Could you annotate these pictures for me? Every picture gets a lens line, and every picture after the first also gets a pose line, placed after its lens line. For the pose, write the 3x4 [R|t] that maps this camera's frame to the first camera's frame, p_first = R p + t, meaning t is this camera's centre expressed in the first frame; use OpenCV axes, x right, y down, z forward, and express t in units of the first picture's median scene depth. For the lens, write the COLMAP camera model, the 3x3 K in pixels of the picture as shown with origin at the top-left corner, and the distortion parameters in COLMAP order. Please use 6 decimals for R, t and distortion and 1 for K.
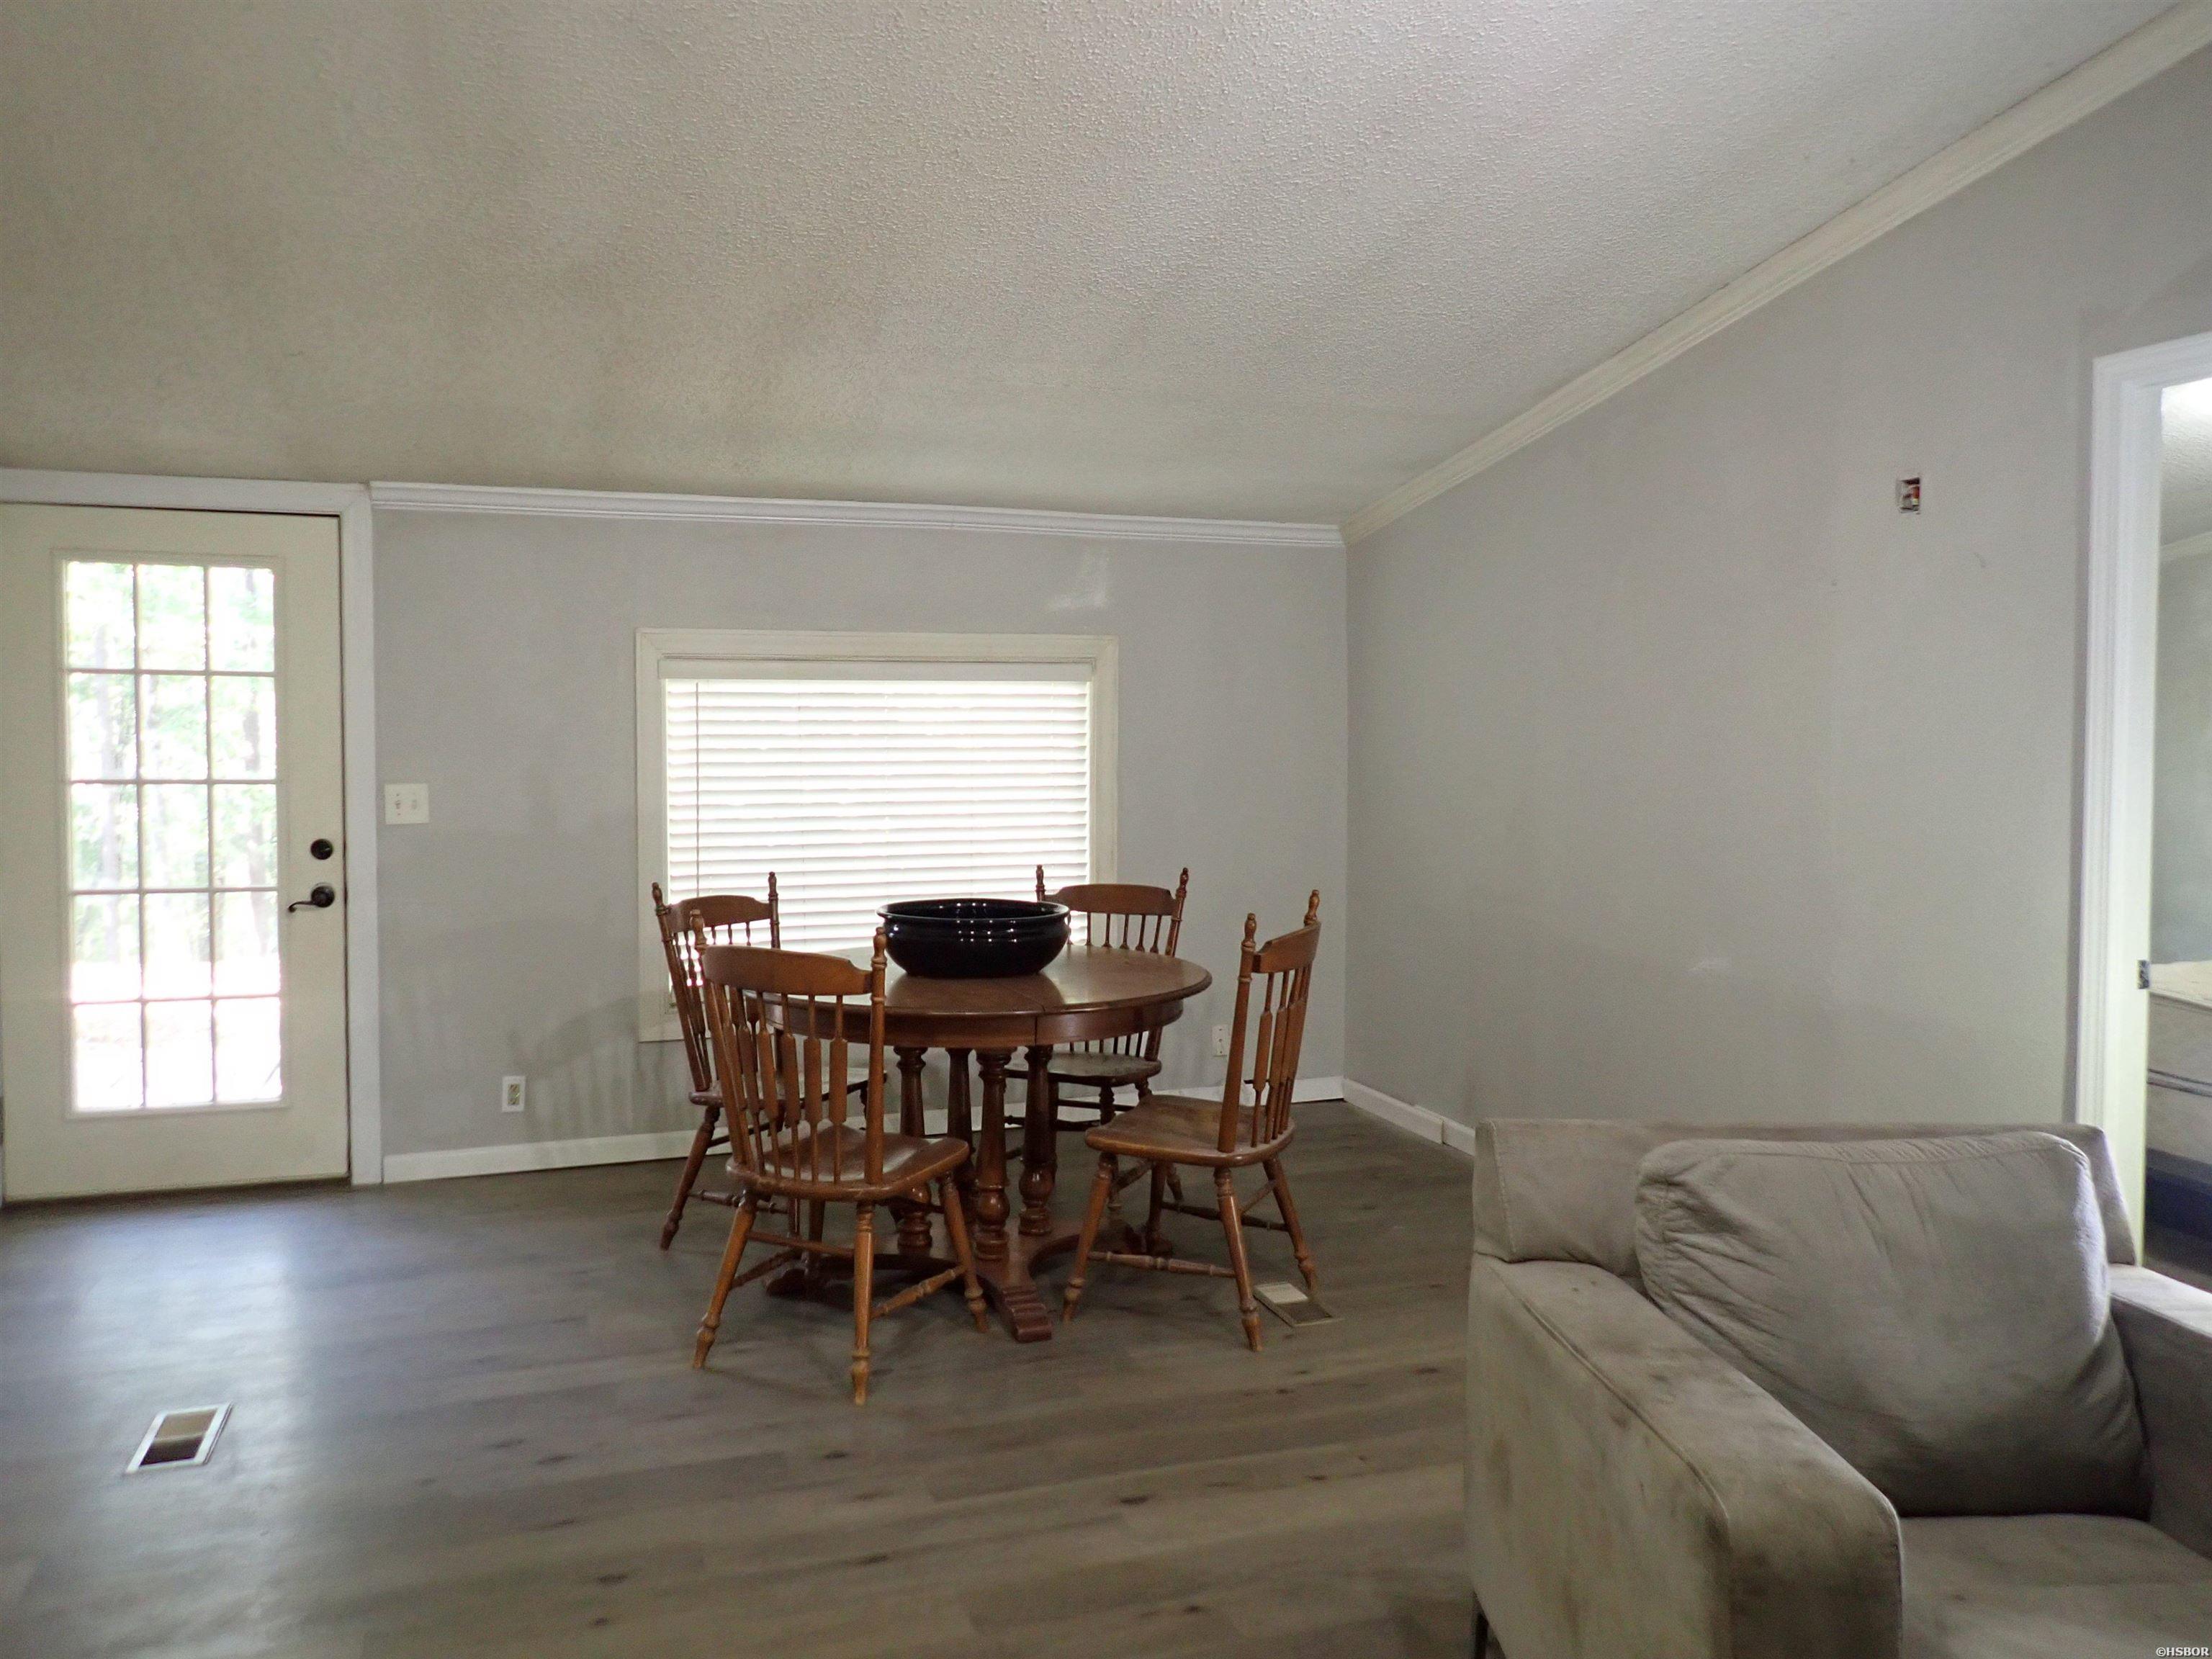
lens RADIAL K [[1646.3, 0, 1106.0], [0, 1646.3, 829.5], [0, 0, 1]] dist [-0.000948, -0.024662]
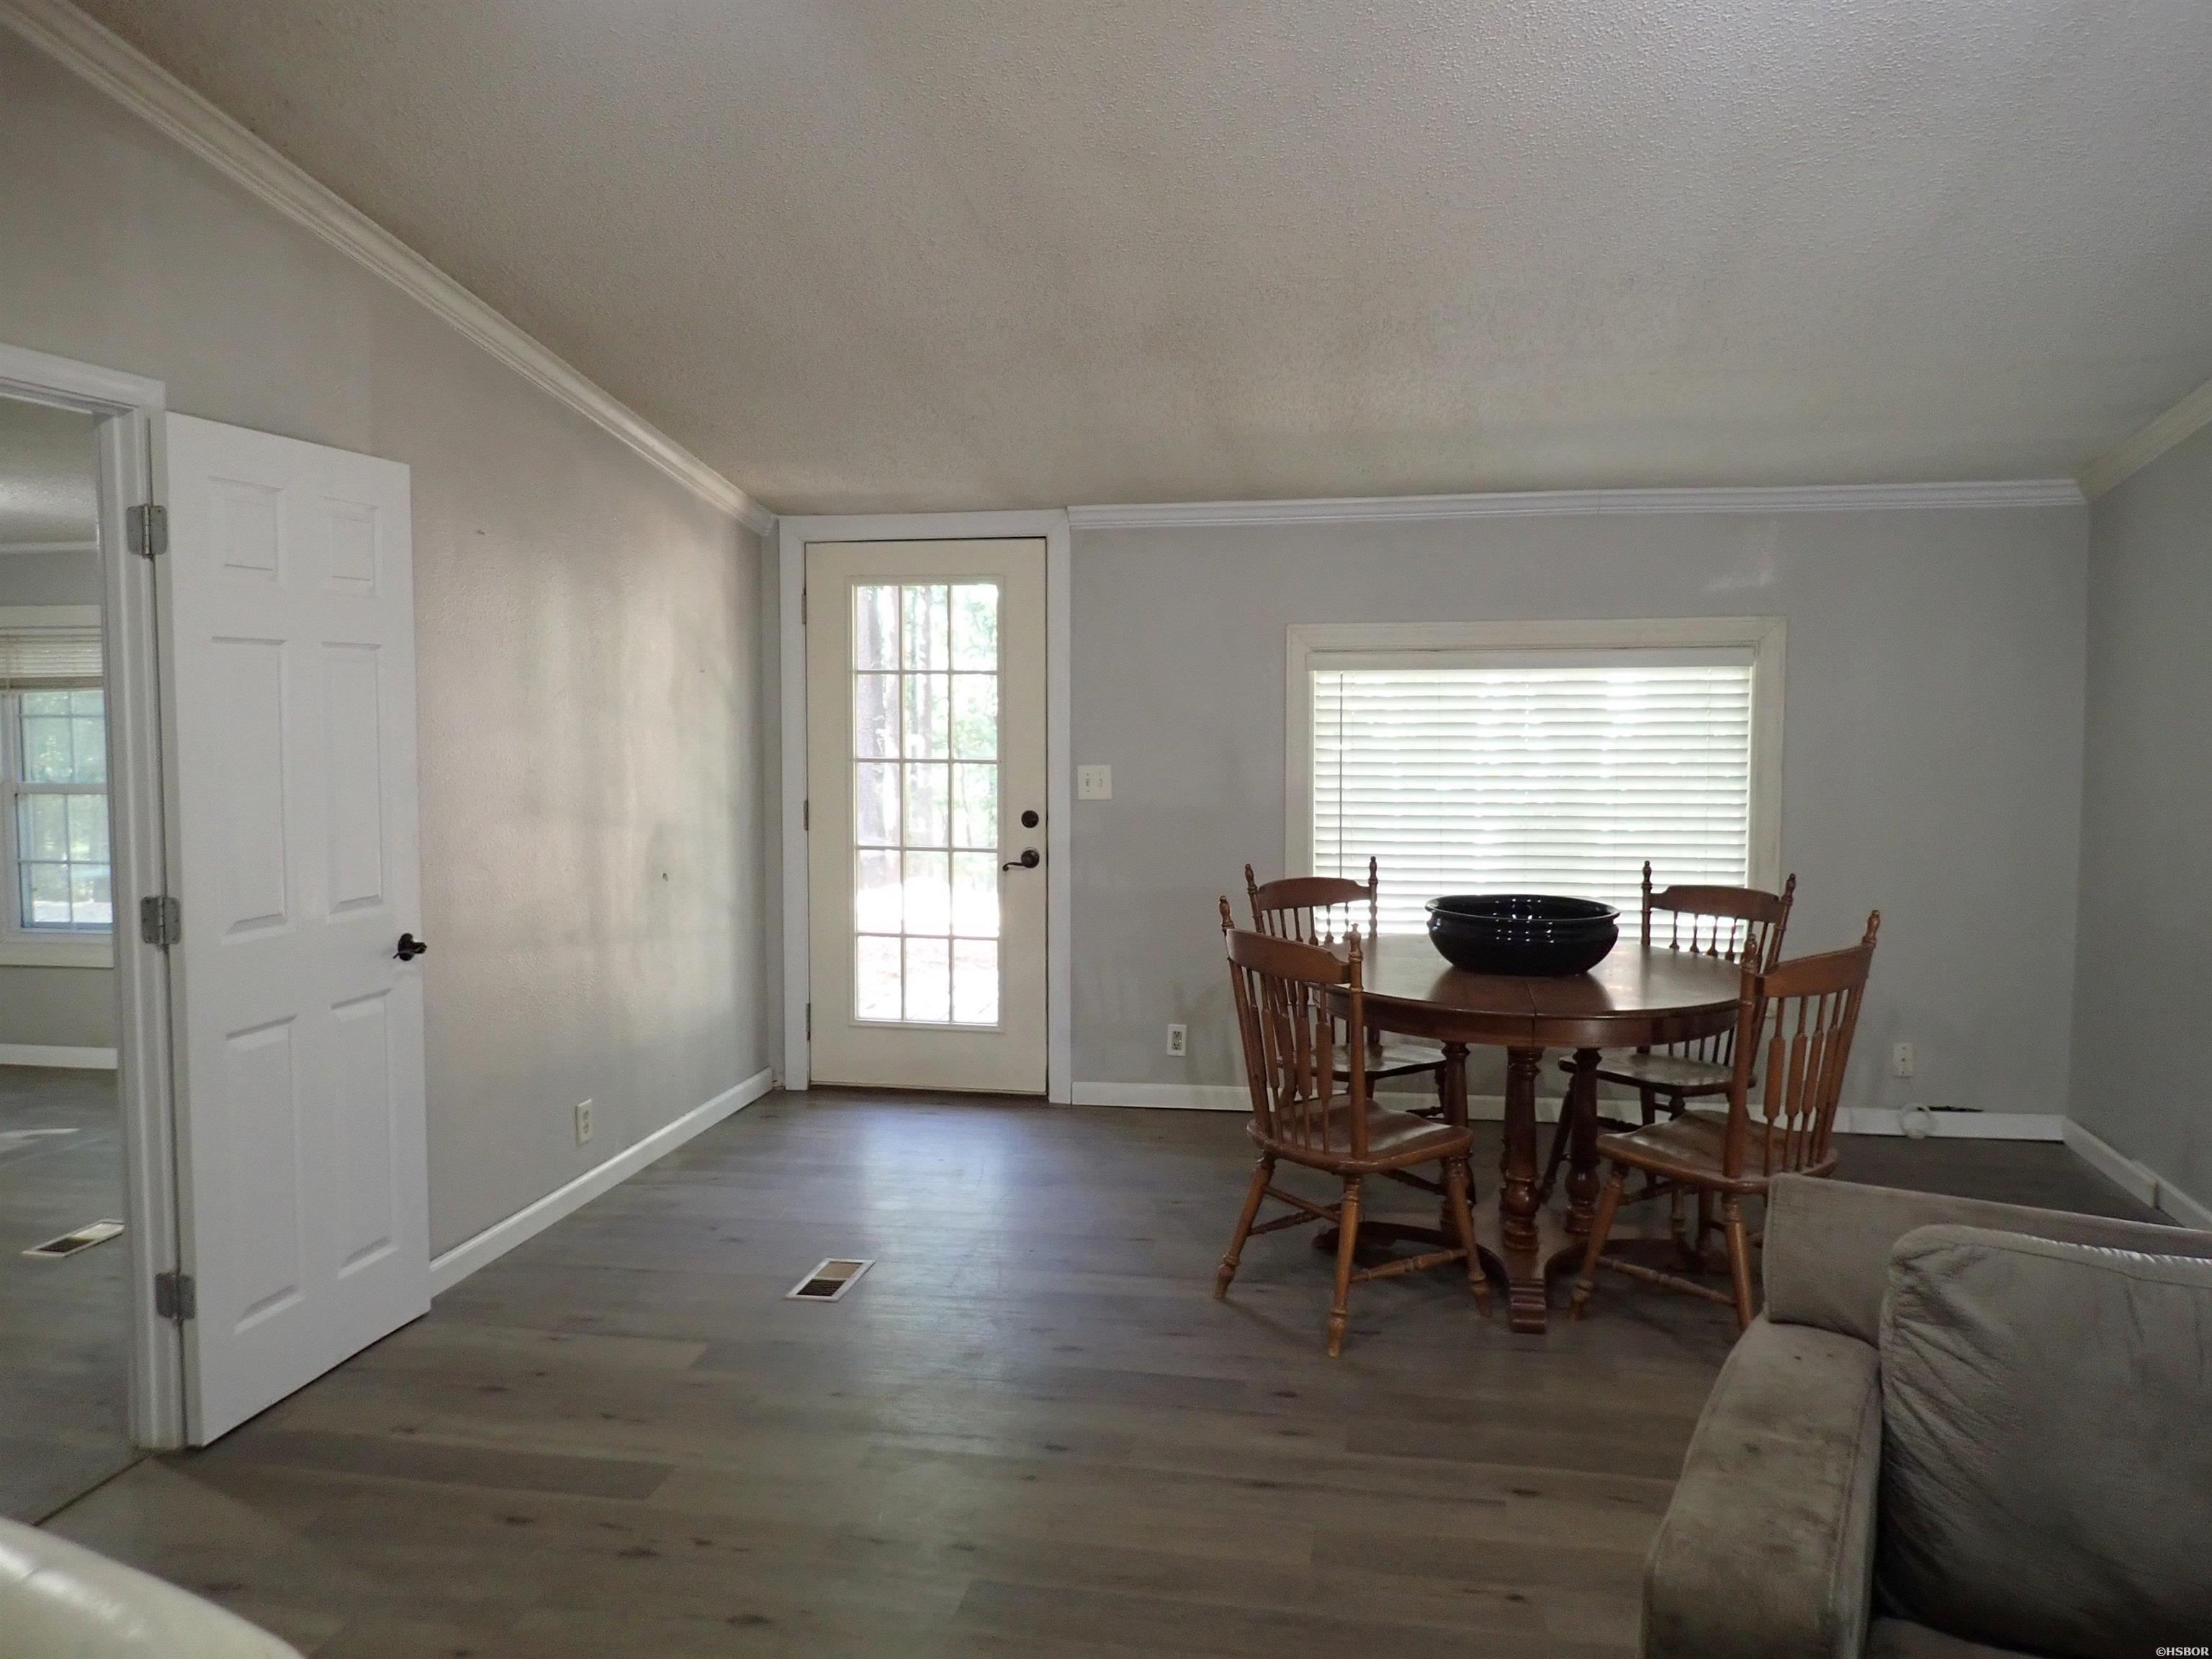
lens RADIAL K [[1705.8, 0, 1106.0], [0, 1705.8, 829.5], [0, 0, 1]] dist [0.001769, 0.003900]
pose [[0.860994, 0.039503, -0.507078, 0.226812], [-0.023637, 0.999010, 0.037691, -0.032646], [0.508065, -0.020466, 0.861075, -0.039935]]
